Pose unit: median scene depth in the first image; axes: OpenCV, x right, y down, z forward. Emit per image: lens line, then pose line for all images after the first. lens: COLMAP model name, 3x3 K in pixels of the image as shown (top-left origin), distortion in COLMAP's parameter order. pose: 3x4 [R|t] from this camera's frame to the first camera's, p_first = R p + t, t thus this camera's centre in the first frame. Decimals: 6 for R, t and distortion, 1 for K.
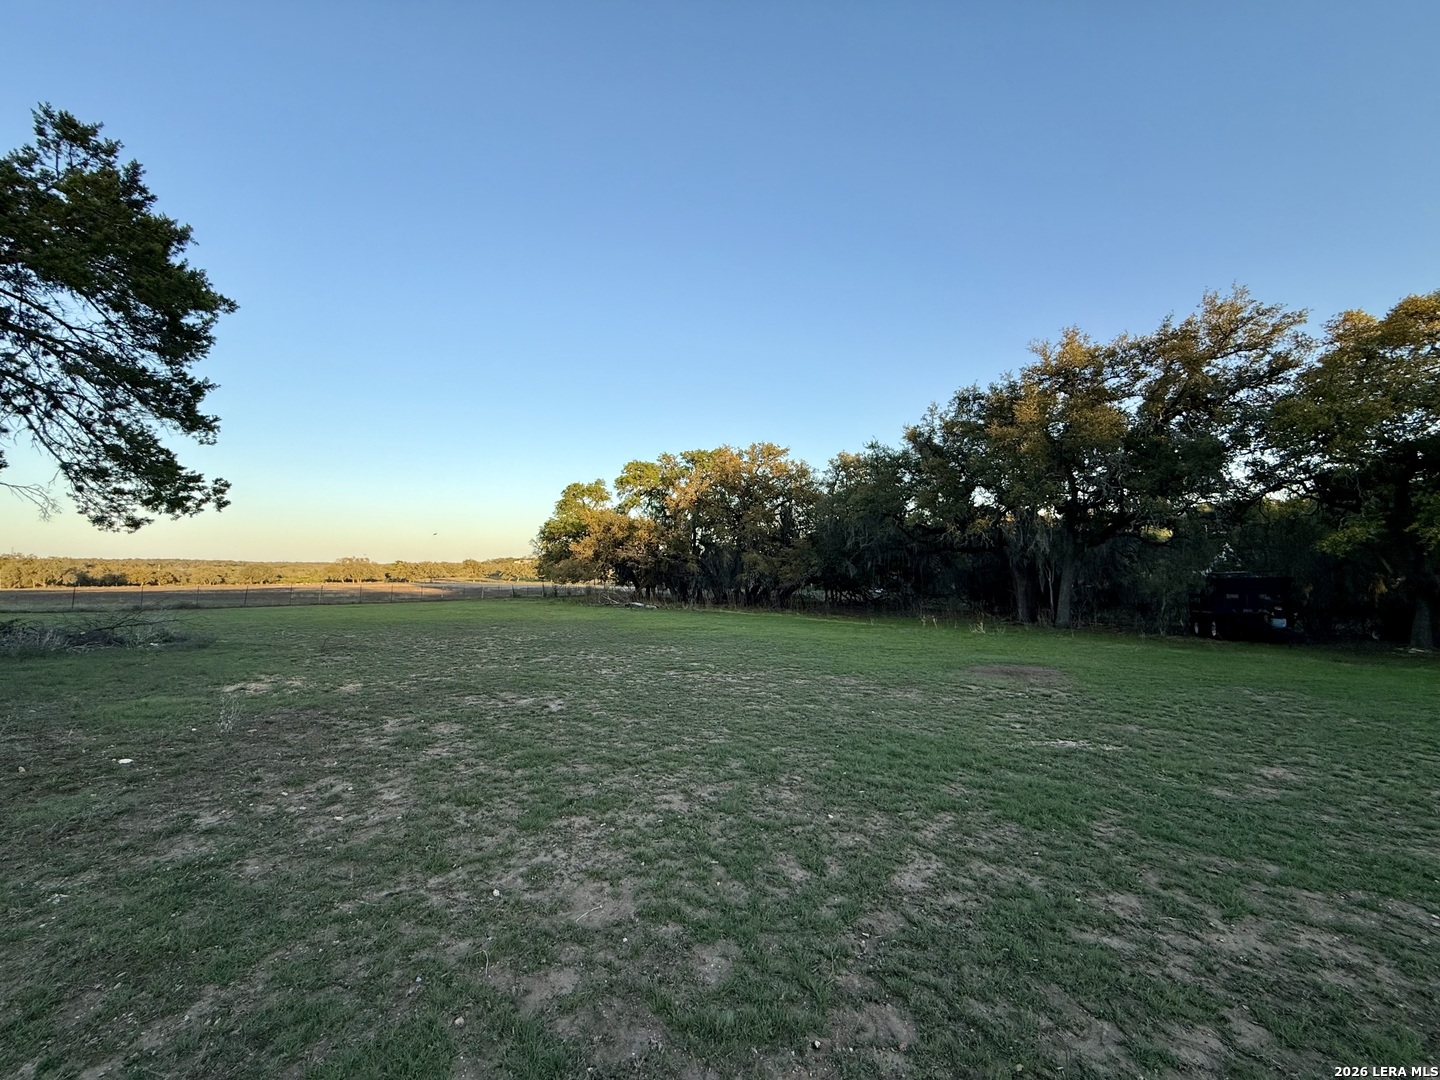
lens RADIAL K [[577.3, 0, 715.4], [0, 577.3, 538.9], [0, 0, 1]] dist [0.002171, 0.000192]
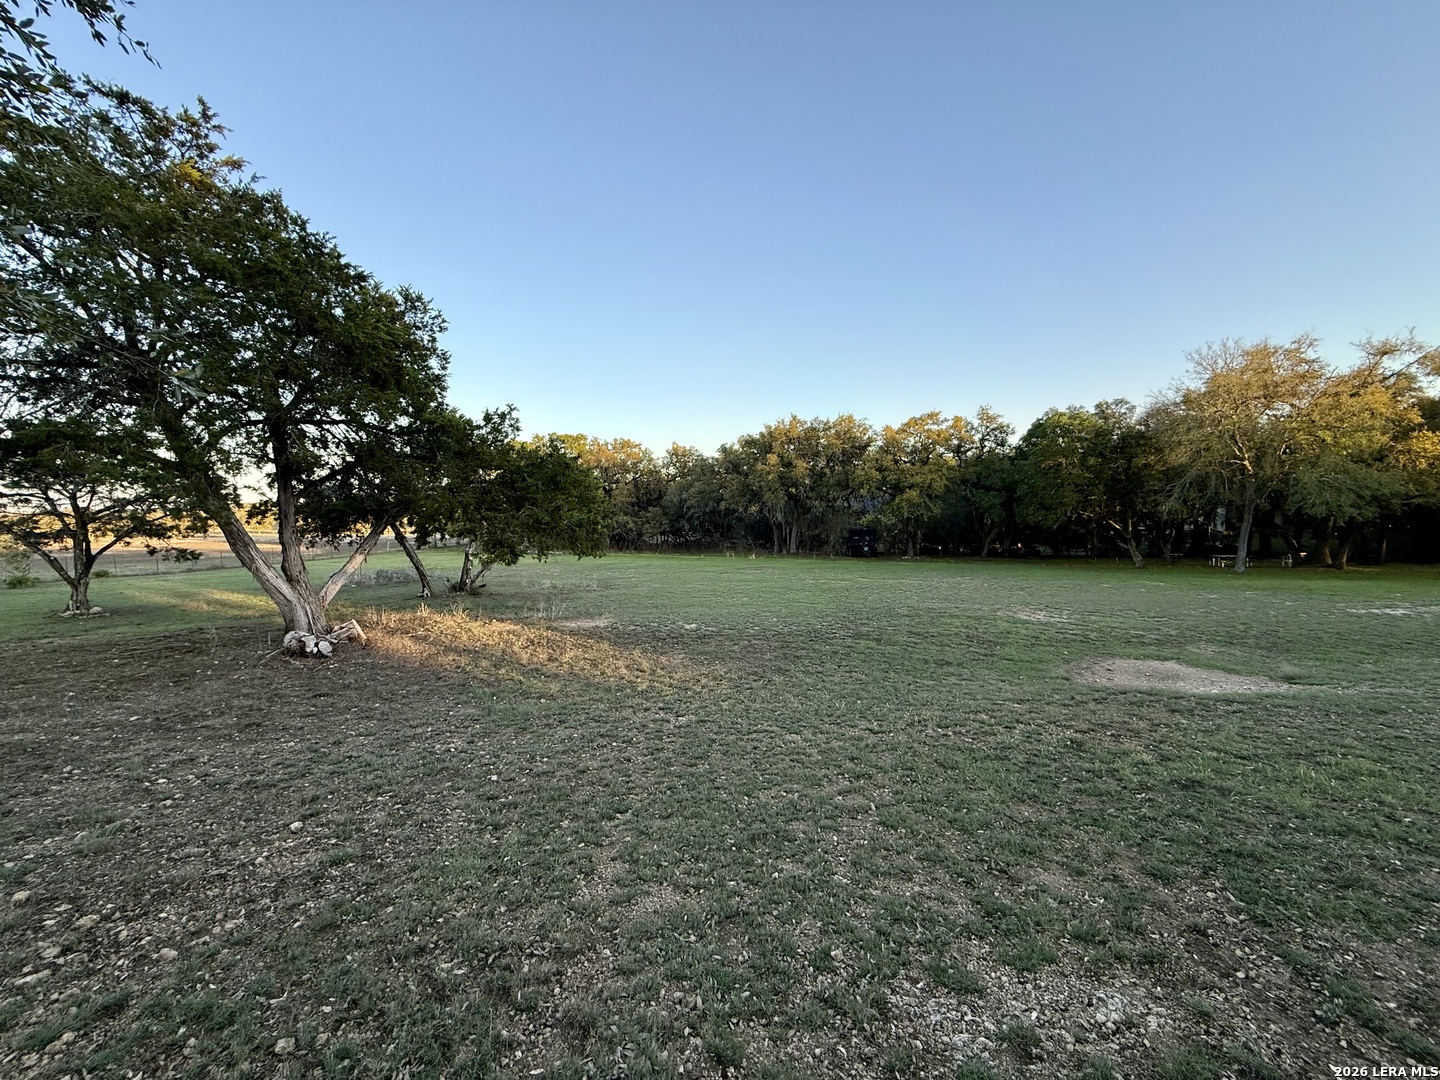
lens RADIAL K [[577.3, 0, 720.4], [0, 577.3, 539.5], [0, 0, 1]] dist [0.002171, 0.000192]
pose [[0.940899, -0.033452, 0.337031, -0.217189], [-0.001939, 0.994562, 0.104128, -0.075478], [-0.338681, -0.098627, 0.935718, -0.553338]]
